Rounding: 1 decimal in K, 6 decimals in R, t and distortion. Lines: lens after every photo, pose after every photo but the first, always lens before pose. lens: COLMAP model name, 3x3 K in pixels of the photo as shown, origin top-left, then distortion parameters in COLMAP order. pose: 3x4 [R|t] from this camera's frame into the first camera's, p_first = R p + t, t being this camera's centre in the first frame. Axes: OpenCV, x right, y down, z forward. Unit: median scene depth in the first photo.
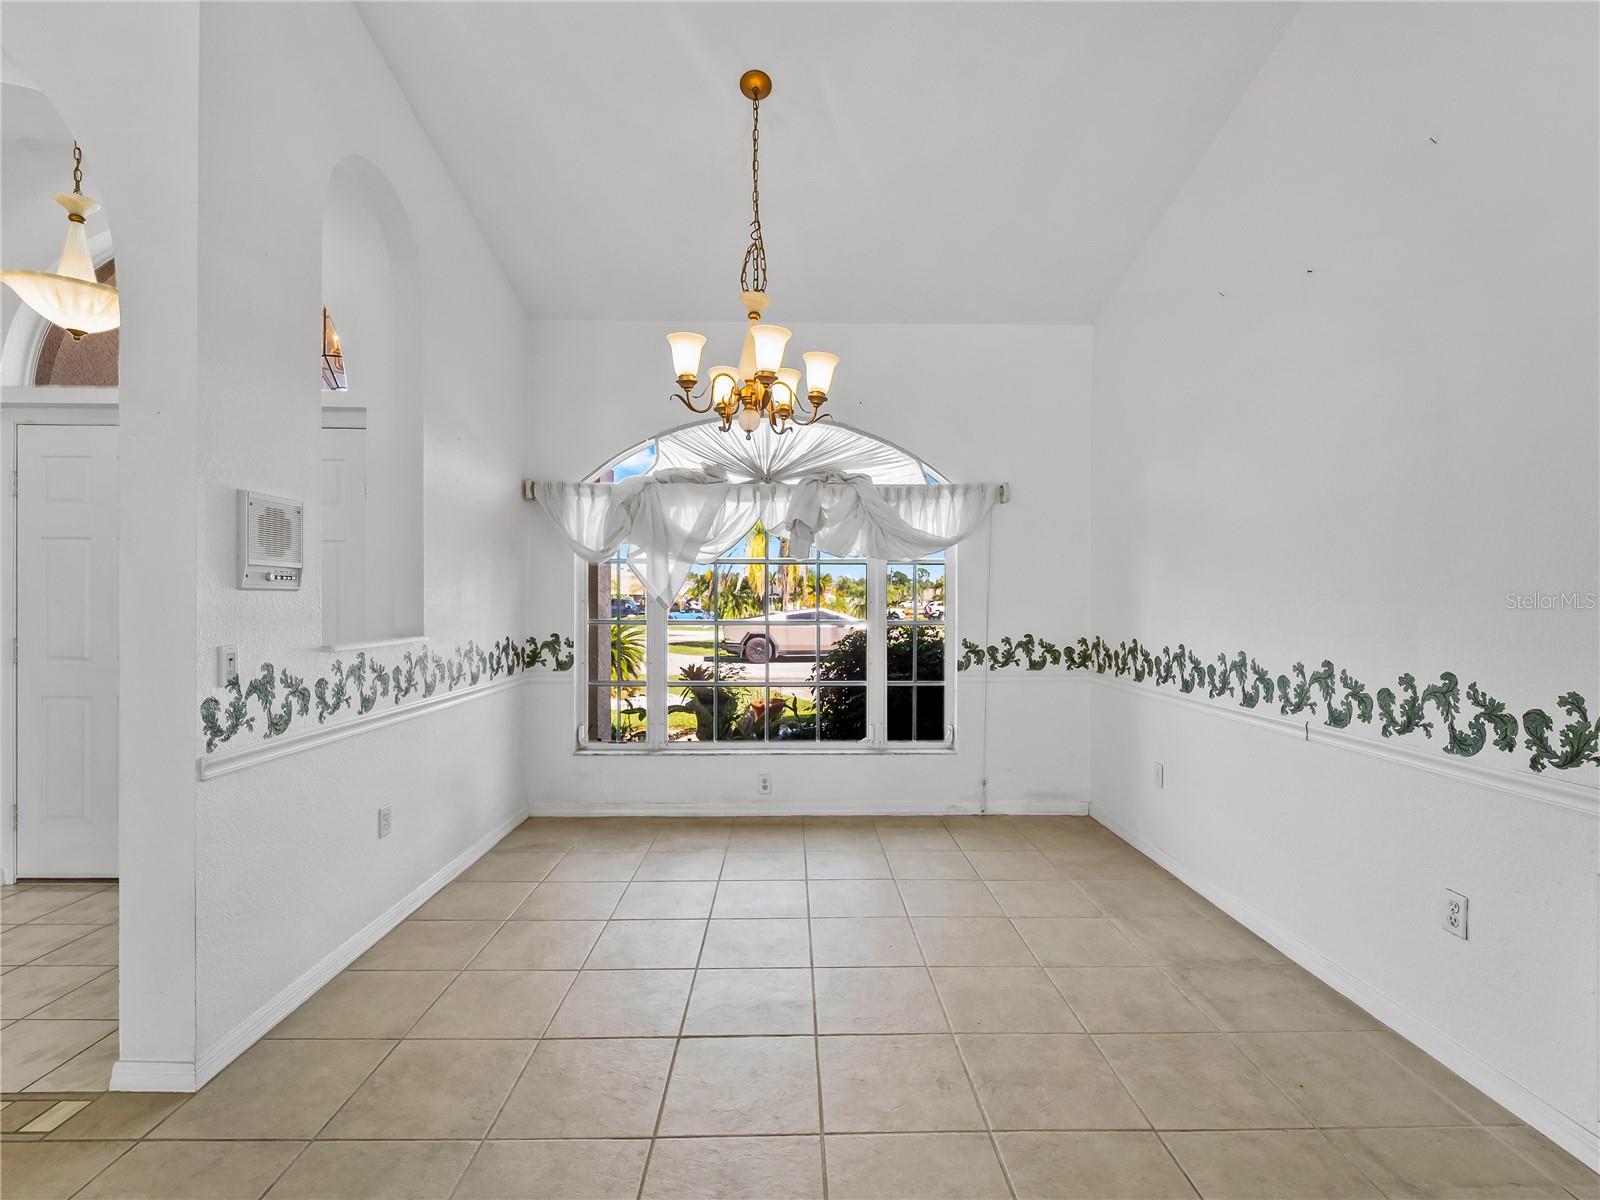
lens RADIAL K [[739.7, 0, 802.2], [0, 739.7, 606.3], [0, 0, 1]] dist [-0.002846, -0.000520]
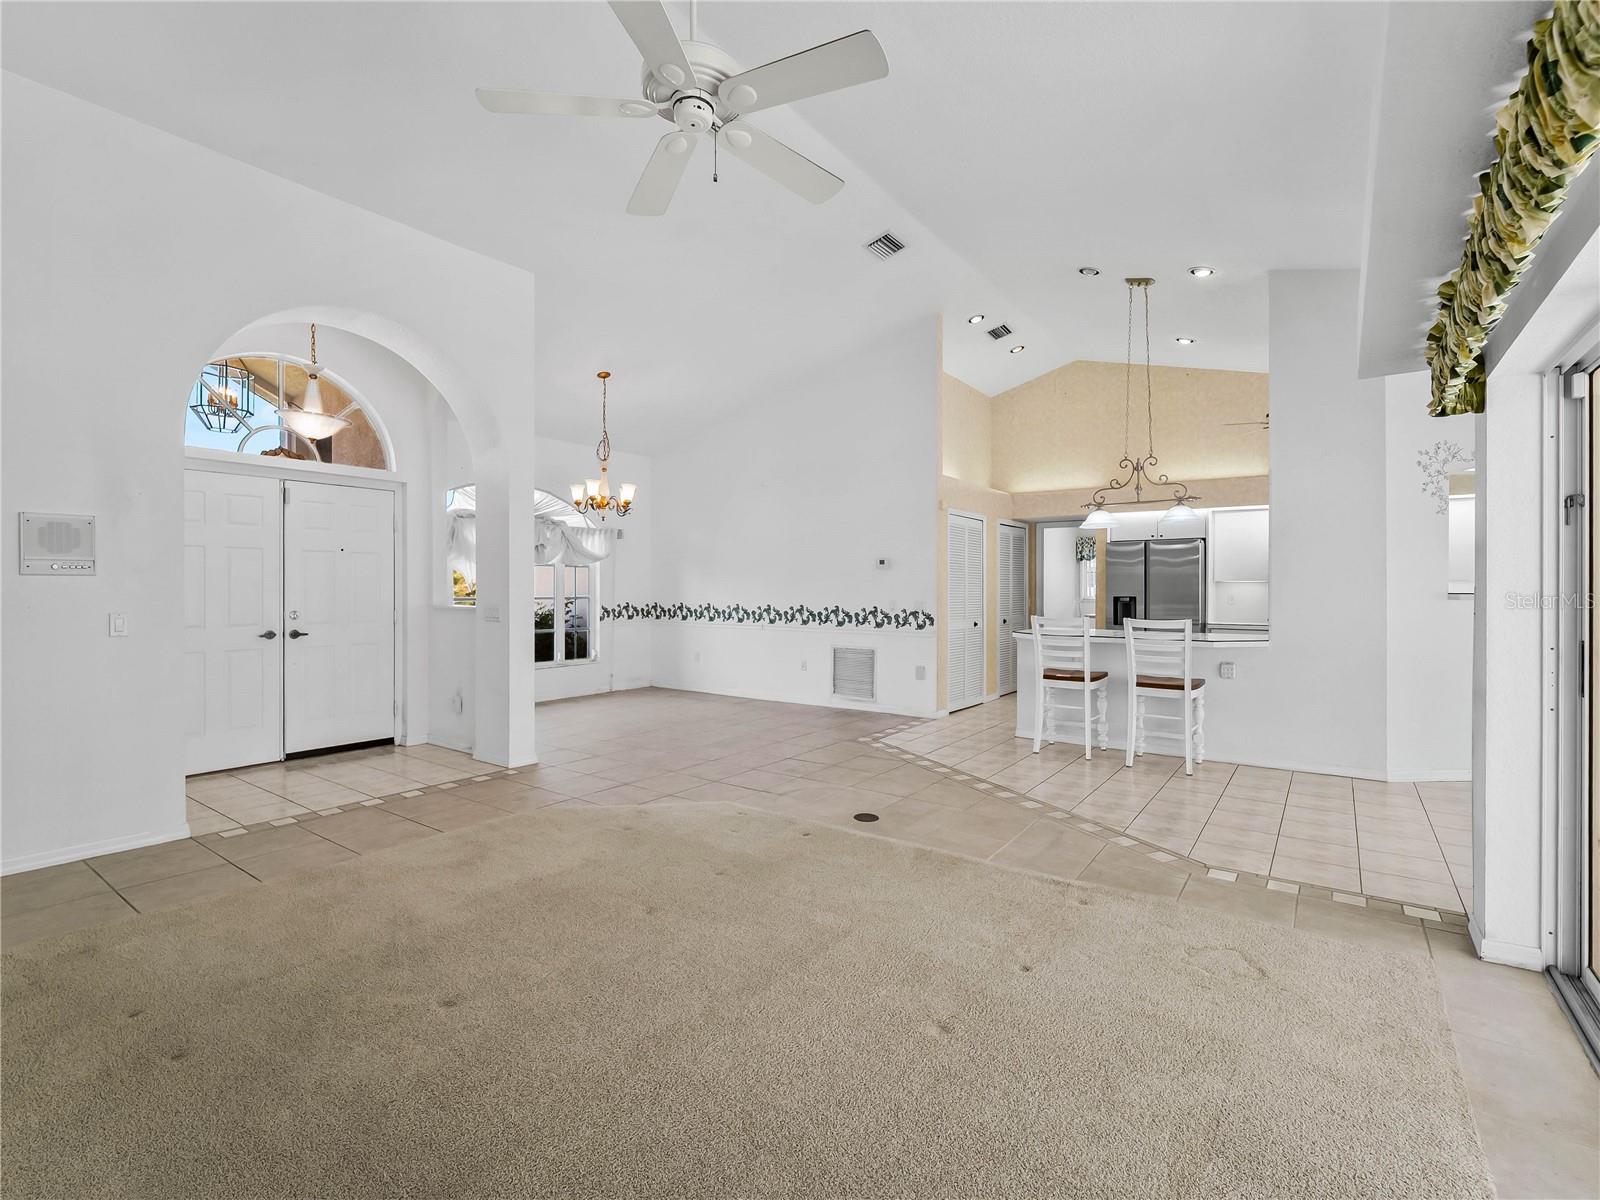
lens RADIAL K [[738.7, 0, 807.5], [0, 738.7, 591.4], [0, 0, 1]] dist [-0.001256, -0.000181]
pose [[0.598705, -0.006237, 0.800945, -1.072838], [0.003559, 0.999981, 0.005126, -0.001763], [-0.800962, -0.000219, 0.598716, -0.659106]]
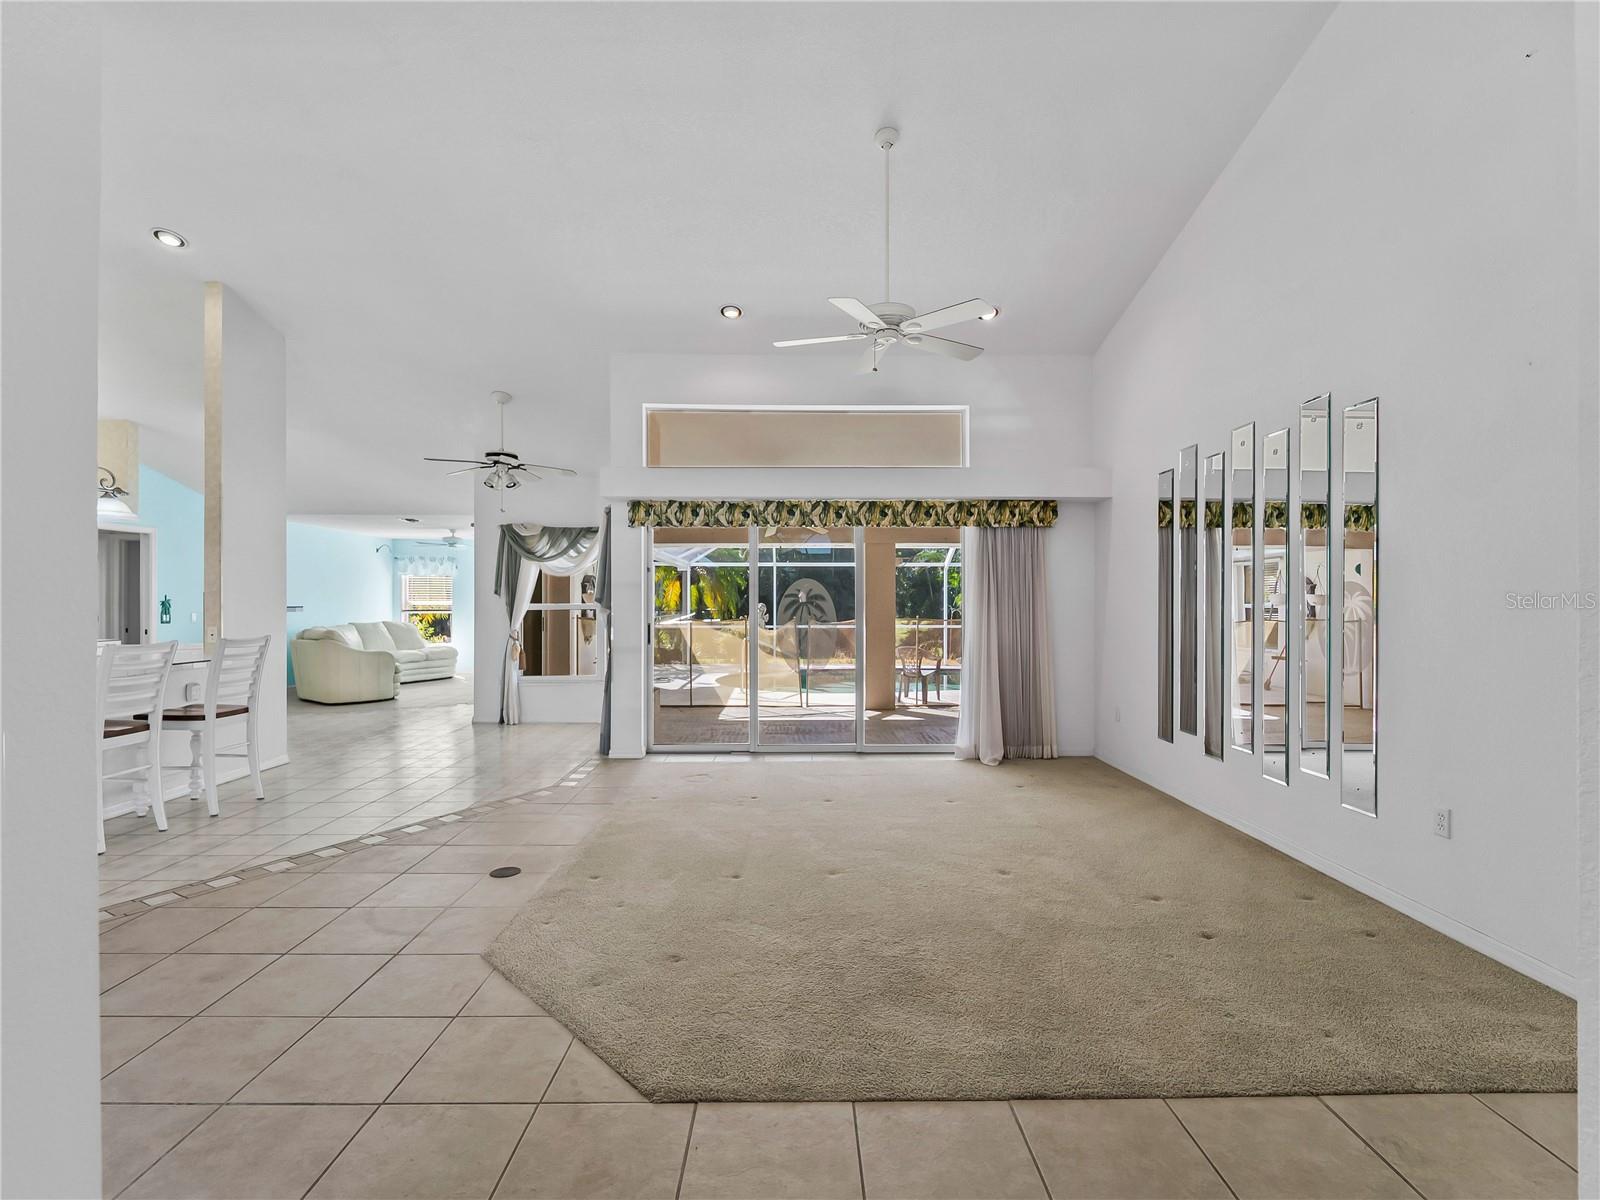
lens RADIAL K [[734.3, 0, 803.7], [0, 734.3, 608.4], [0, 0, 1]] dist [-0.000413, -0.000277]
pose [[-0.999974, -0.006131, 0.003805, -0.602188], [-0.006099, 0.999948, 0.008168, -0.004263], [-0.003854, 0.008144, -0.999959, 0.643962]]
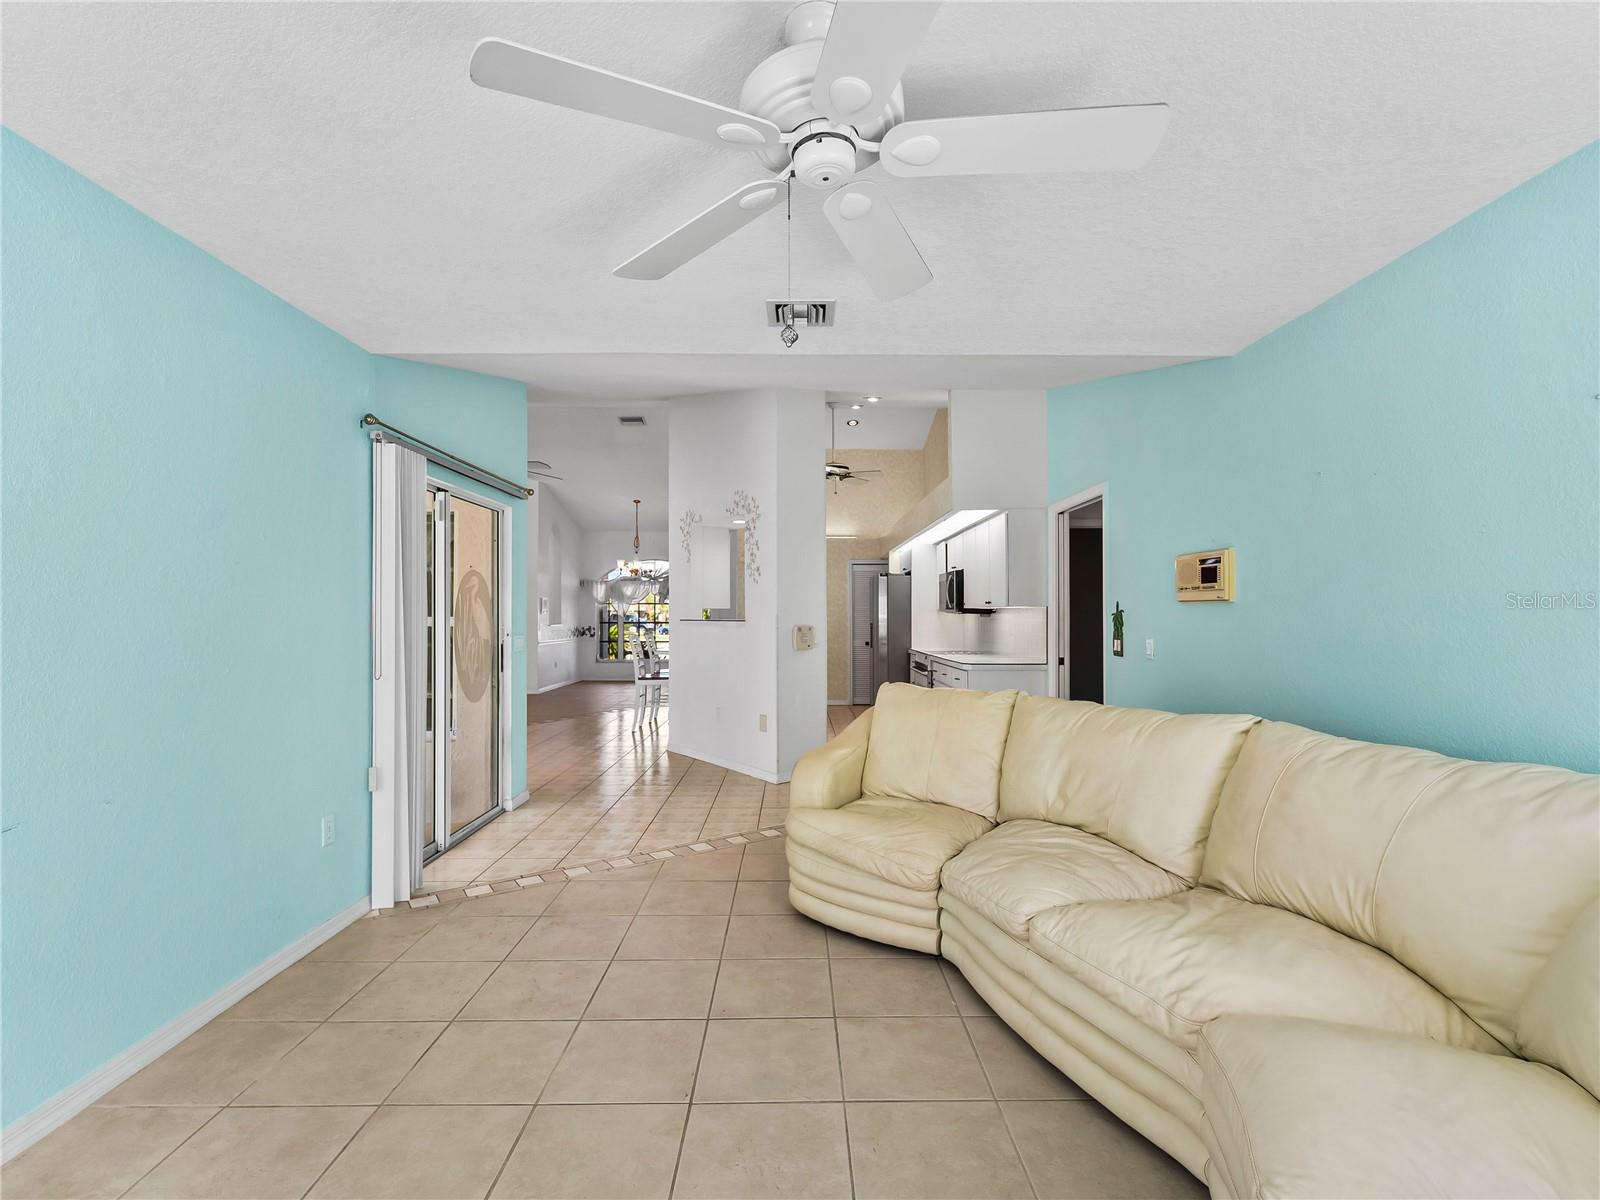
lens RADIAL K [[739.7, 0, 802.2], [0, 739.7, 606.3], [0, 0, 1]] dist [-0.002846, -0.000520]
pose [[0.999921, -0.004021, -0.011902, 0.664711], [0.003824, 0.999856, -0.016564, 0.008090], [0.011967, 0.016517, 0.999792, -2.328897]]
